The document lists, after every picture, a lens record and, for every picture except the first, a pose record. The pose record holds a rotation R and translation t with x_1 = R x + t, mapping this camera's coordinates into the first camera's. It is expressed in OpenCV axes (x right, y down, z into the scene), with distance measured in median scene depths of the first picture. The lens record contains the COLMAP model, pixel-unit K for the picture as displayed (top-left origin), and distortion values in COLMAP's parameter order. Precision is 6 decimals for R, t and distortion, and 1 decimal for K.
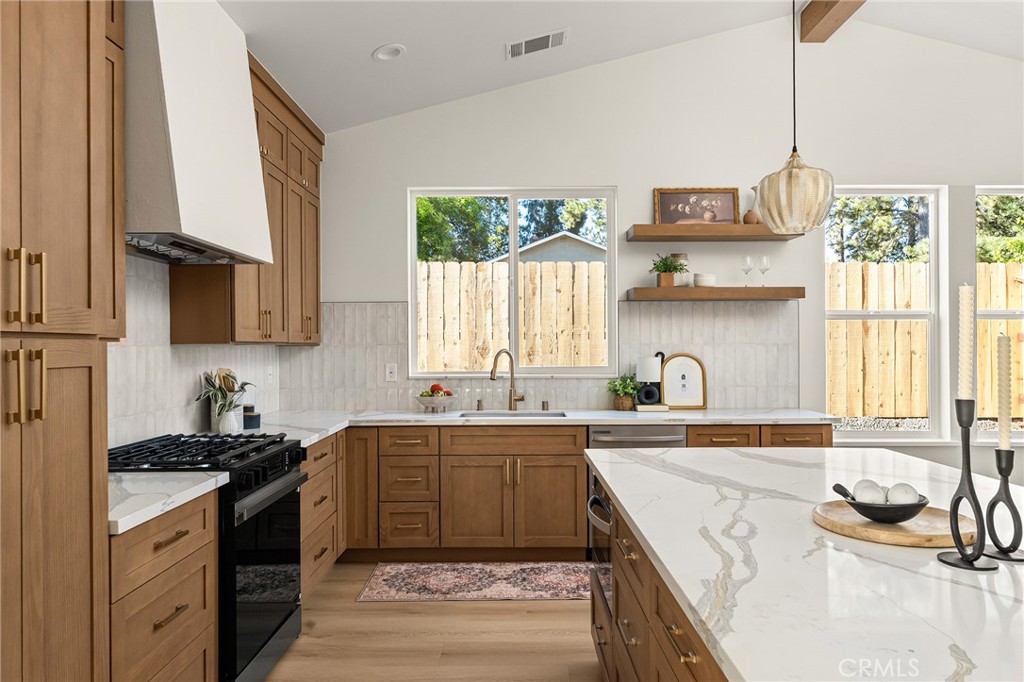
lens RADIAL K [[688.5, 0, 512.0], [0, 688.5, 341.0], [0, 0, 1]] dist [0.068010, 0.000448]
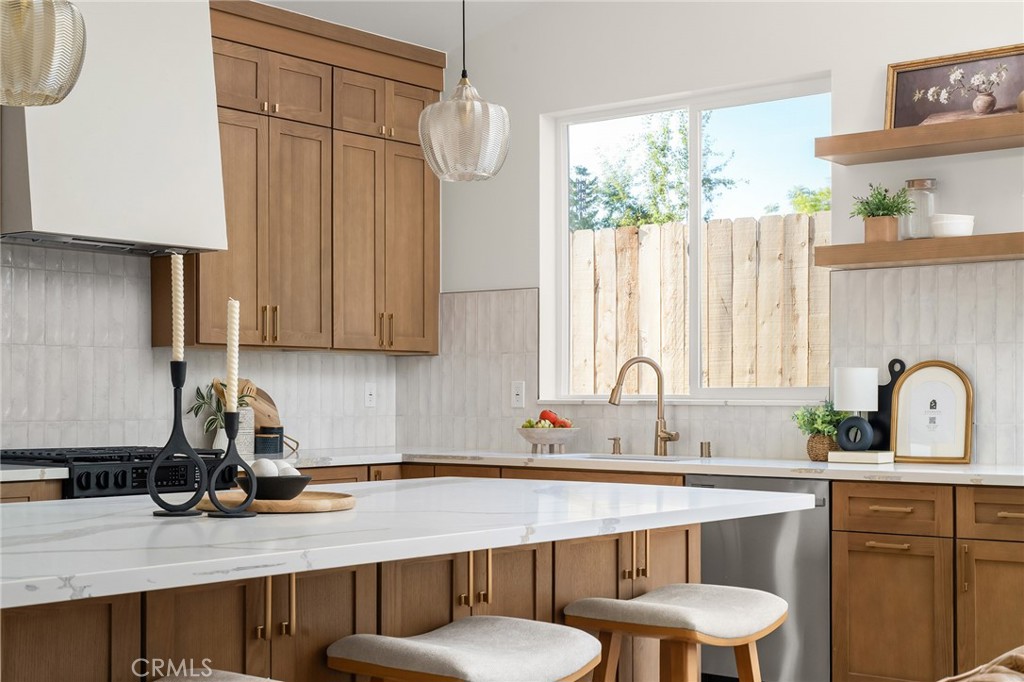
lens RADIAL K [[1475.8, 0, 512.0], [0, 1475.8, 341.0], [0, 0, 1]] dist [0.036203, 0.110923]
pose [[0.773140, -0.019413, -0.633938, 0.728107], [0.000388, 0.999546, -0.030136, 0.037120], [0.634235, 0.023053, 0.772796, -0.108354]]
